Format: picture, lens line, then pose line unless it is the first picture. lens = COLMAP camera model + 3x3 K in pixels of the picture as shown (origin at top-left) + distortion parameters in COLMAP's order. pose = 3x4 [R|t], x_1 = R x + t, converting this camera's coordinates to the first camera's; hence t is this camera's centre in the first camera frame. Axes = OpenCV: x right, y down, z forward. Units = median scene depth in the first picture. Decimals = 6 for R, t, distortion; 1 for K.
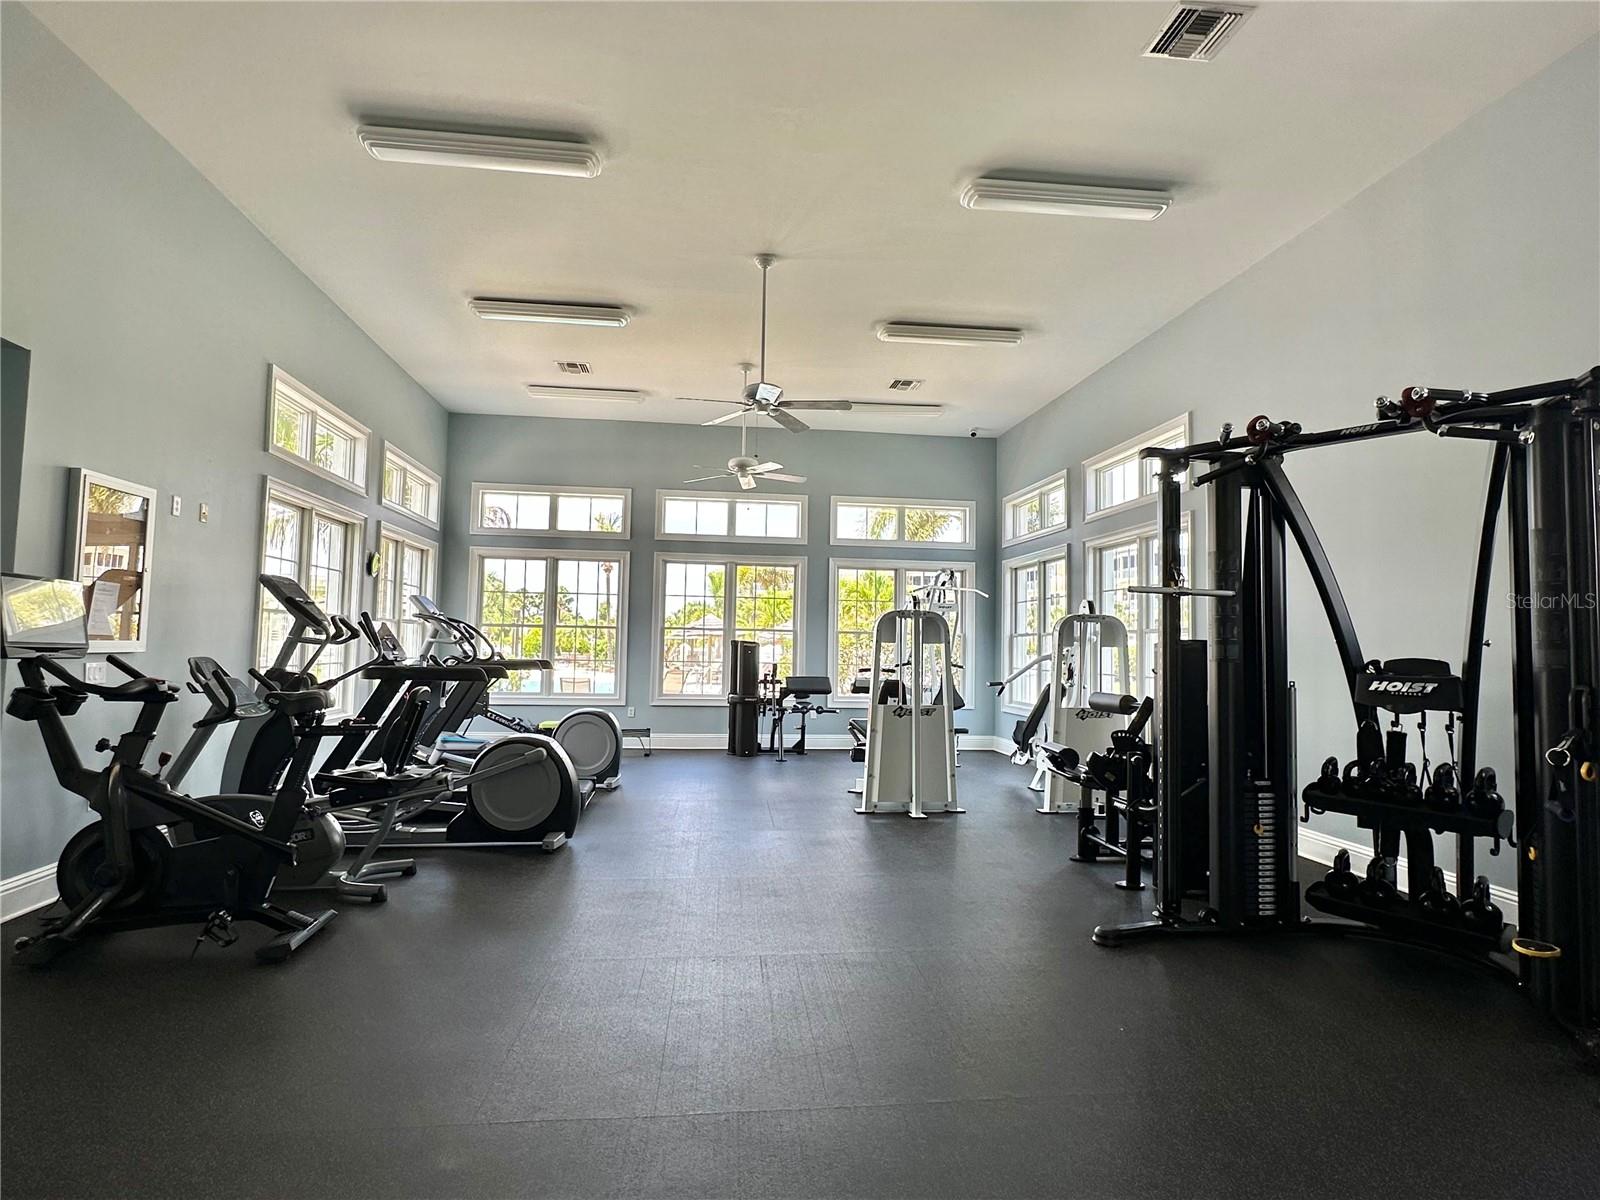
lens RADIAL K [[904.6, 0, 796.1], [0, 904.6, 597.0], [0, 0, 1]] dist [-0.001860, -0.000716]
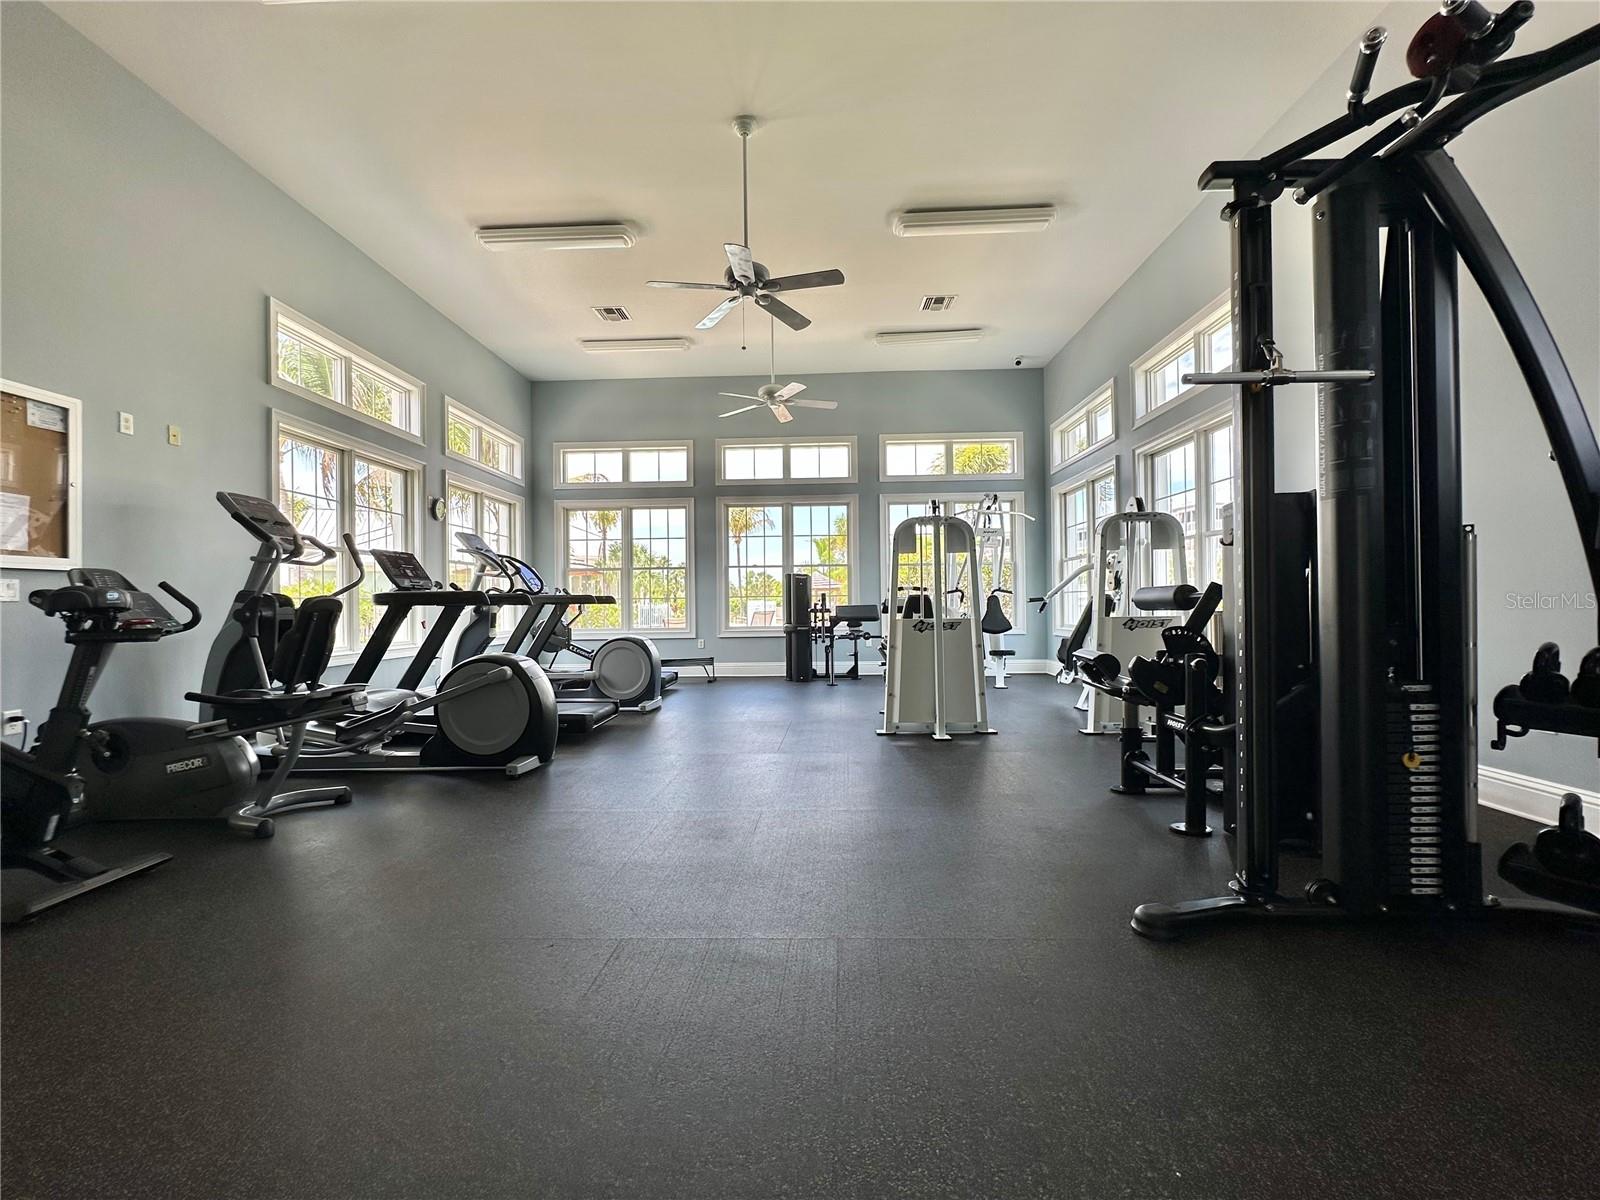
lens RADIAL K [[697.4, 0, 795.9], [0, 697.4, 605.0], [0, 0, 1]] dist [-0.001087, 0.000116]
pose [[0.986892, -0.032048, -0.158165, 0.124874], [0.040256, 0.997989, 0.048962, 0.079509], [0.156278, -0.054687, 0.986198, 0.338999]]
